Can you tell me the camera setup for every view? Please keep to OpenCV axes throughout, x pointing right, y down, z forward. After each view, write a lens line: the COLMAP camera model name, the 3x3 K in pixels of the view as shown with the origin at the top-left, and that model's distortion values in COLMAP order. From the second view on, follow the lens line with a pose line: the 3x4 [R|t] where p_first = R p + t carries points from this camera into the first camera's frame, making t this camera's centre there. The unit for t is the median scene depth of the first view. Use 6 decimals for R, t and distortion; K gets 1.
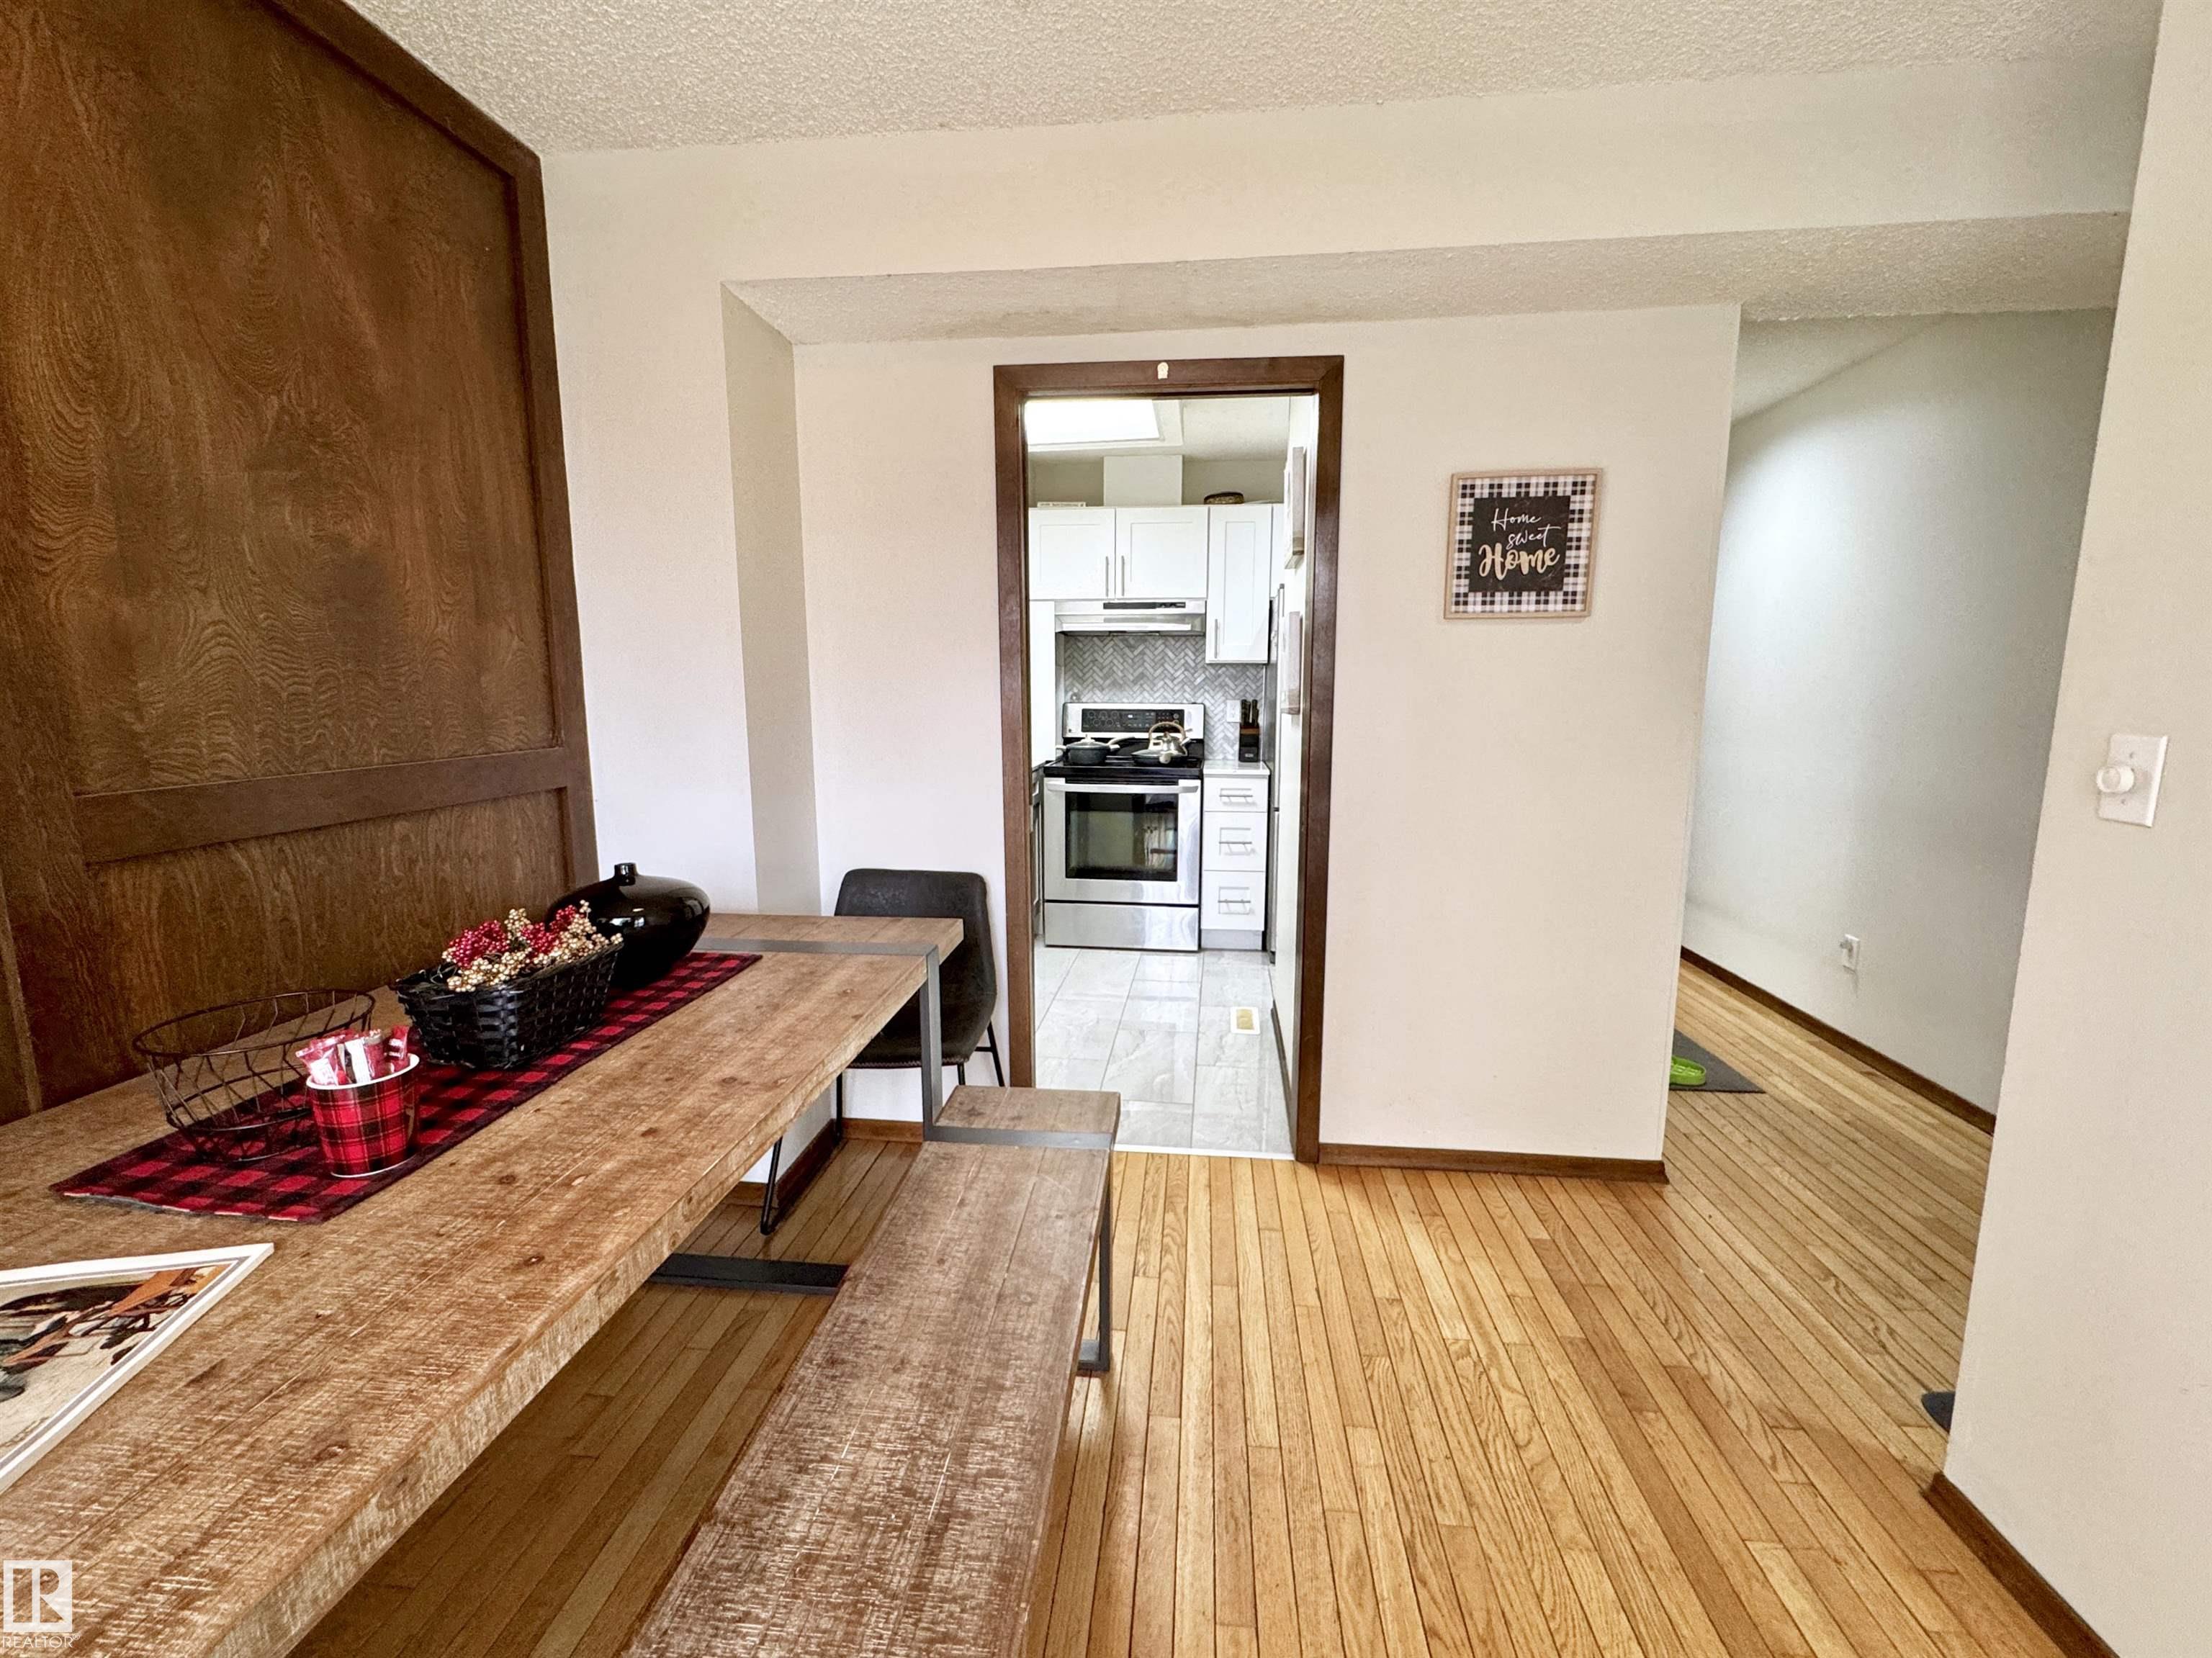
lens RADIAL K [[937.3, 0, 1106.0], [0, 937.3, 829.0], [0, 0, 1]] dist [-0.004462, 0.000700]
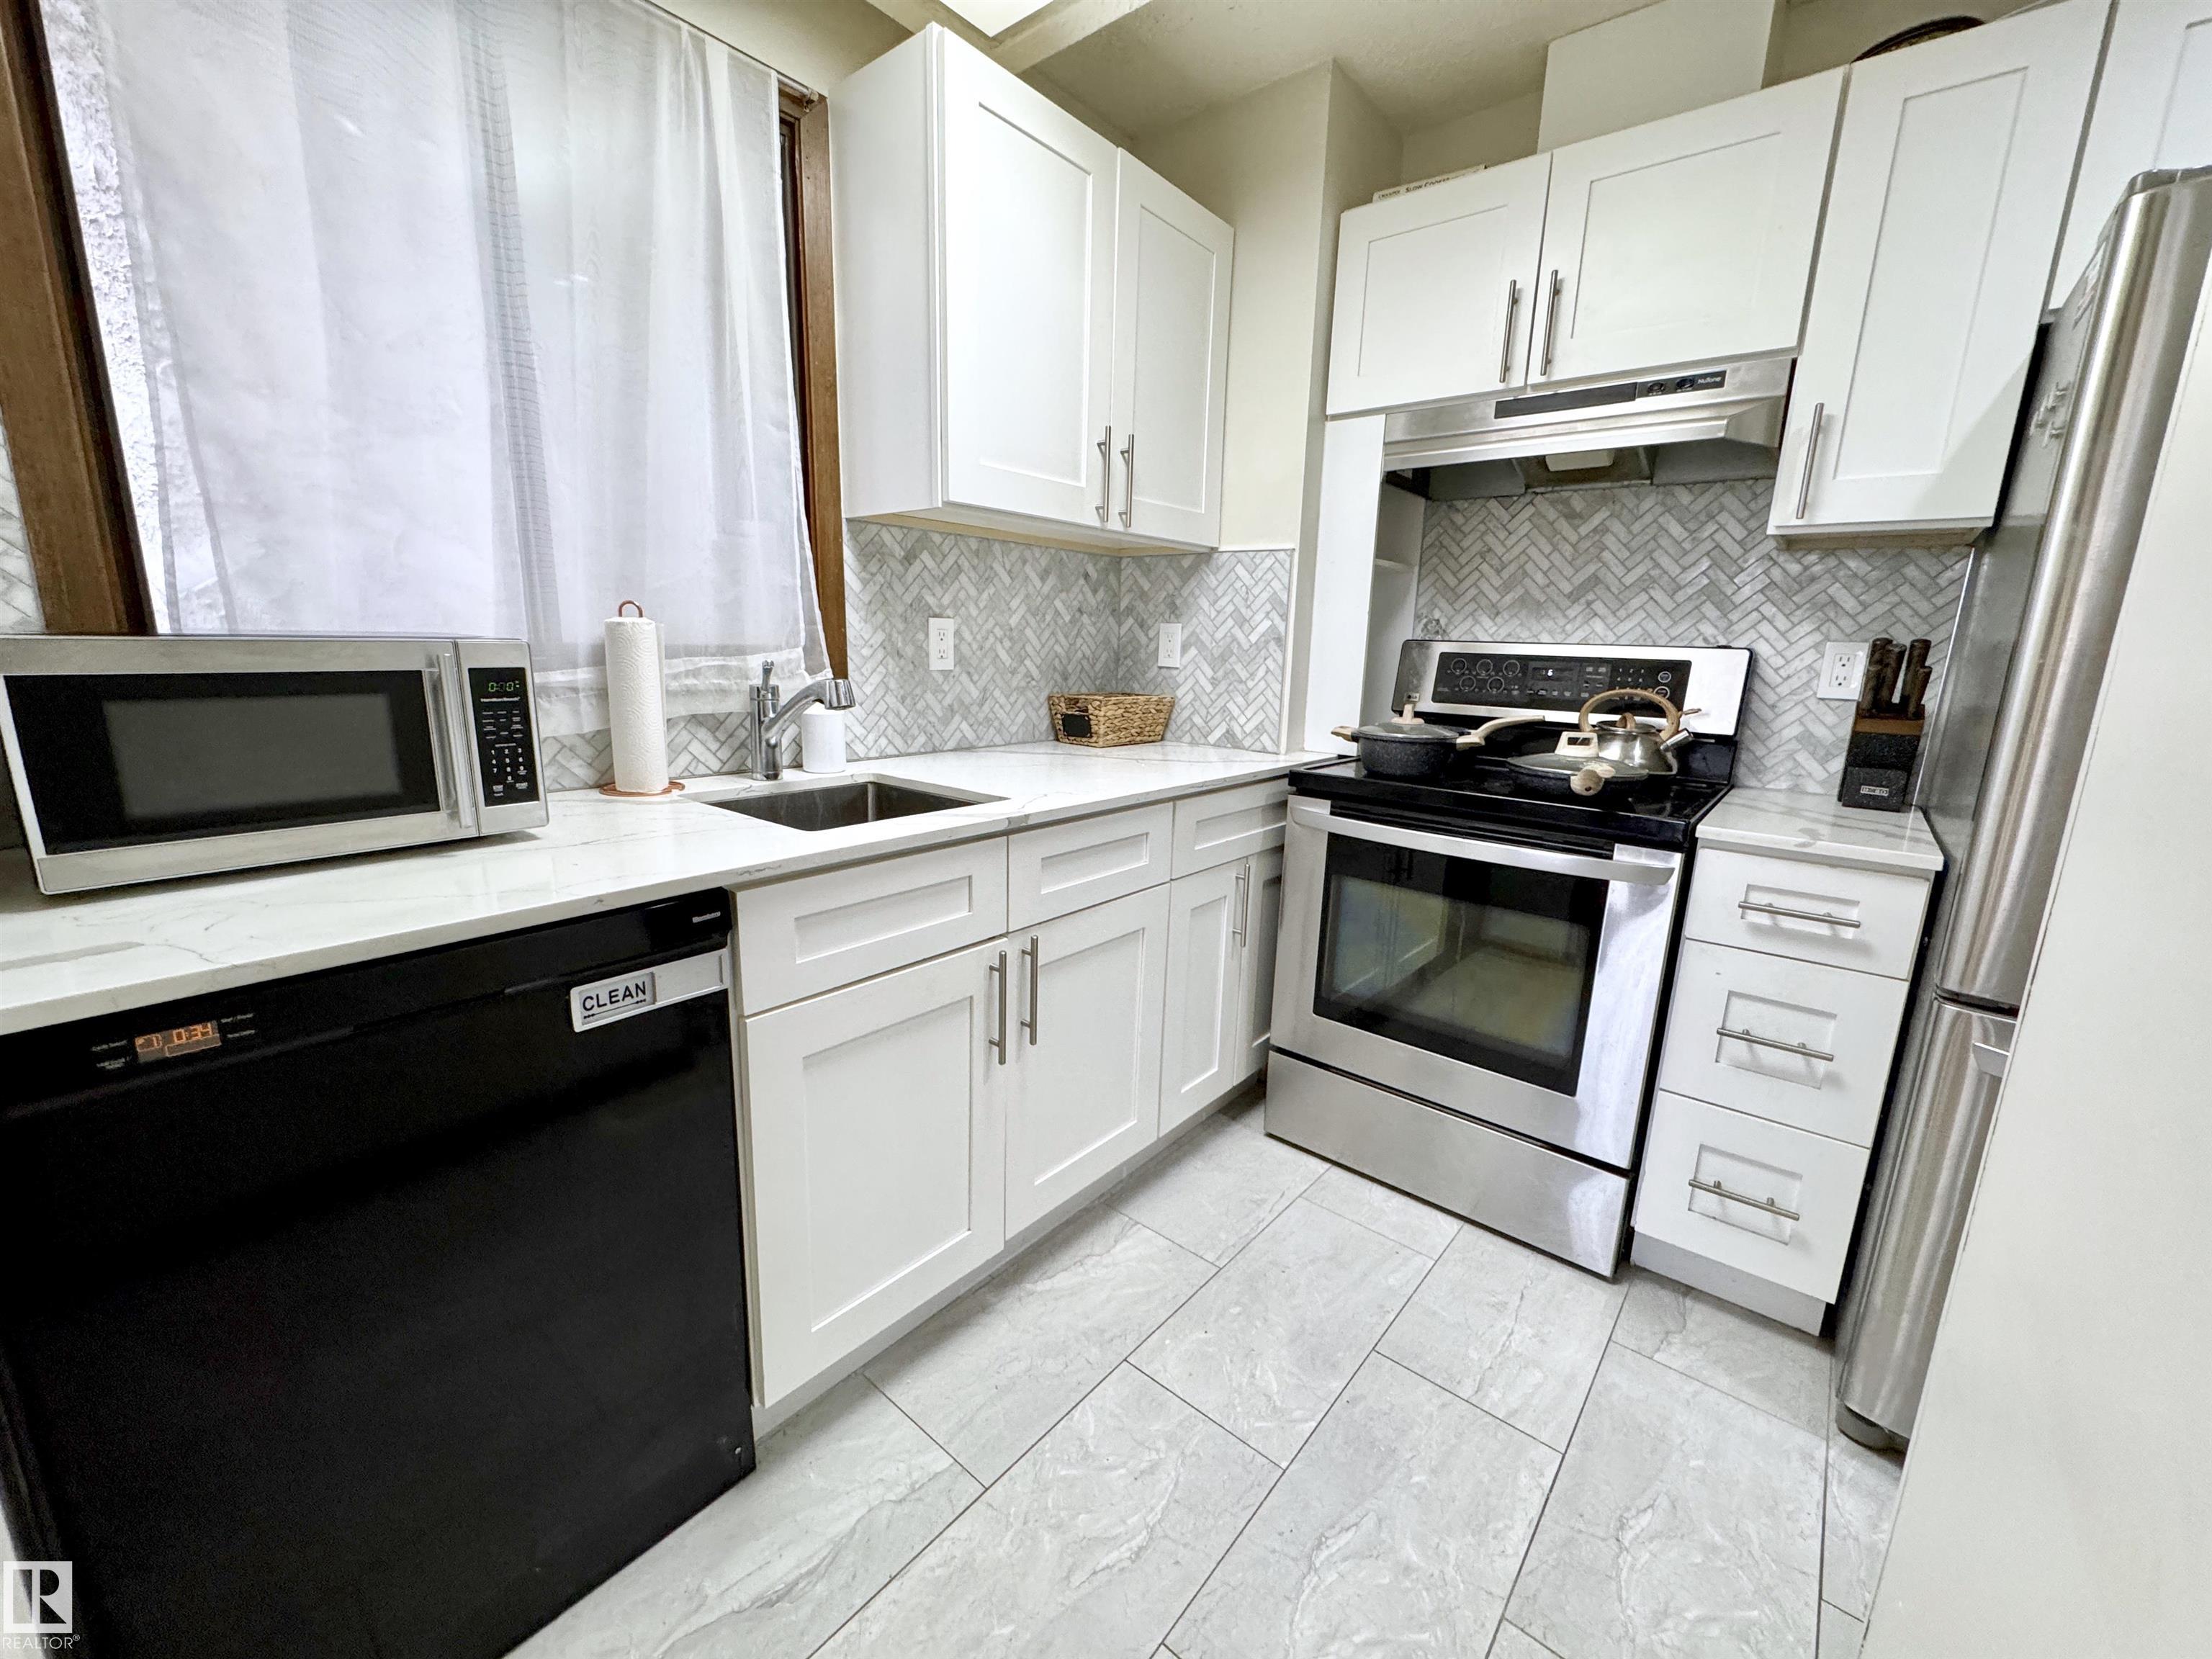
lens RADIAL K [[884.8, 0, 1105.4], [0, 884.8, 827.9], [0, 0, 1]] dist [-0.002935, 0.000778]
pose [[0.836850, 0.135488, -0.530401, 0.230633], [-0.108486, 0.990718, 0.081908, -0.161796], [0.536576, -0.011004, 0.843781, 1.463123]]
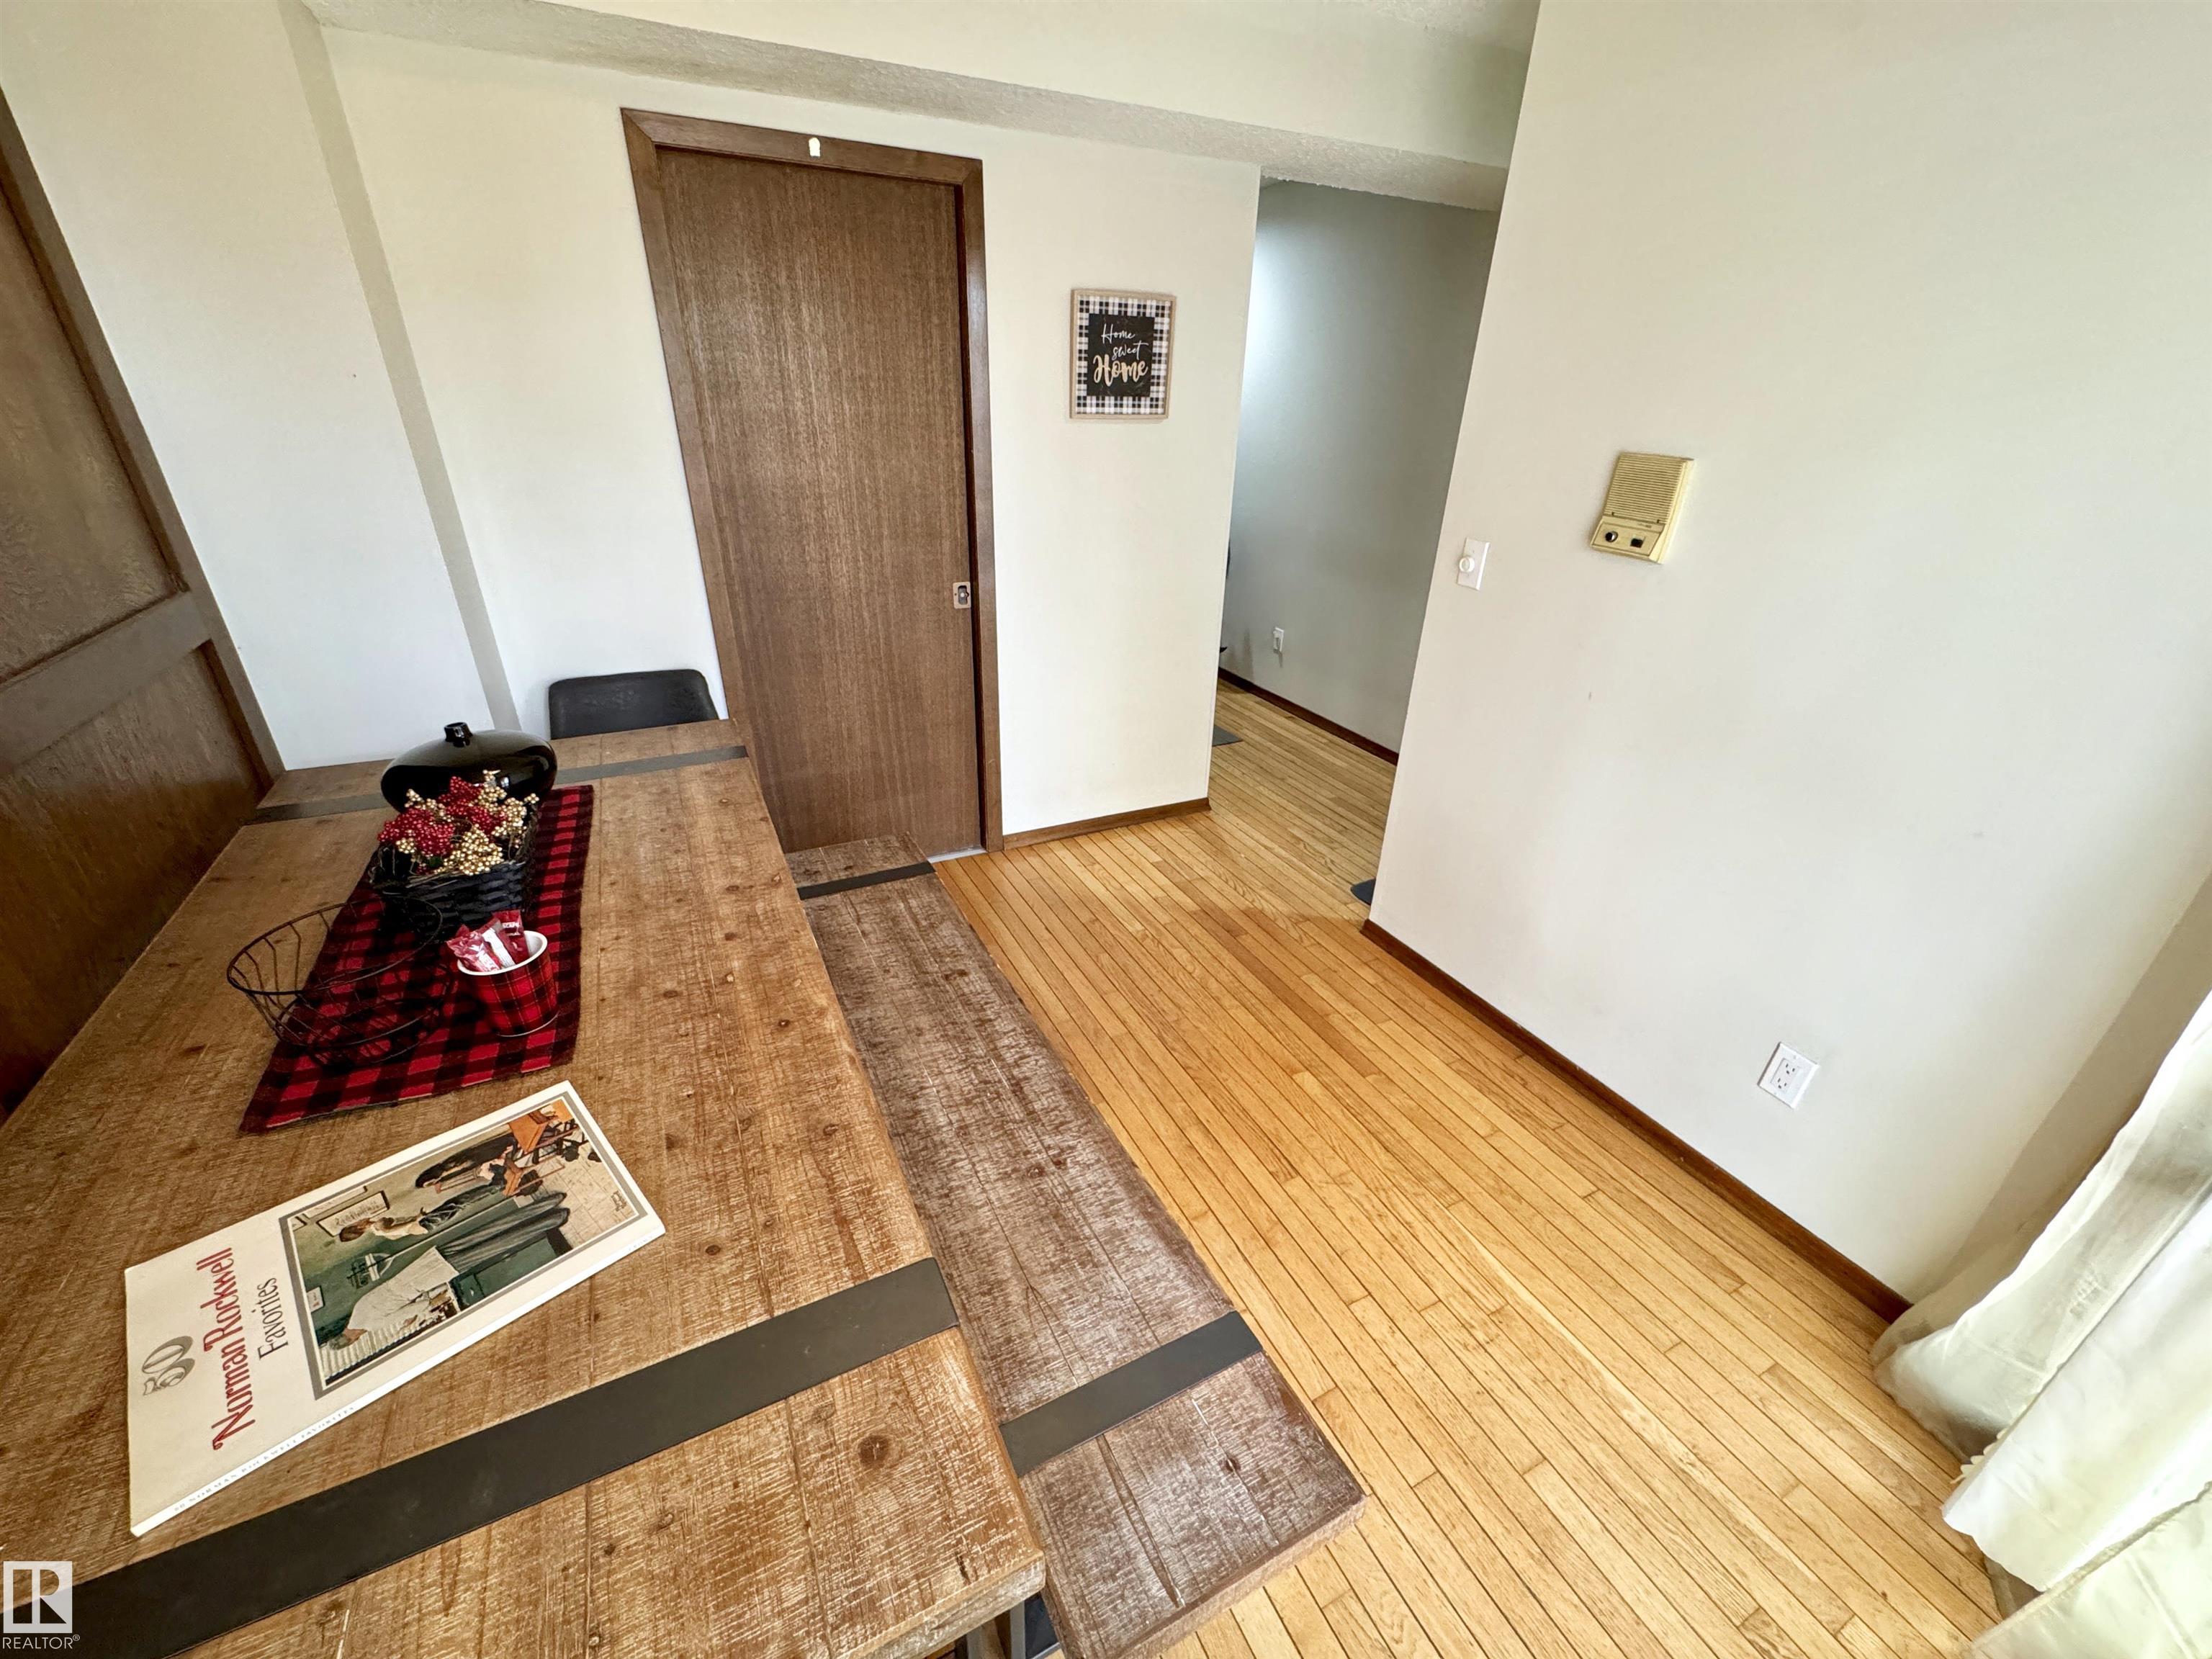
lens RADIAL K [[884.8, 0, 1105.4], [0, 884.8, 827.9], [0, 0, 1]] dist [-0.002935, 0.000778]
pose [[0.842994, -0.219710, 0.491007, -0.382601], [0.054150, 0.942808, 0.328908, -0.120988], [-0.535190, -0.250680, 0.806679, -0.145870]]
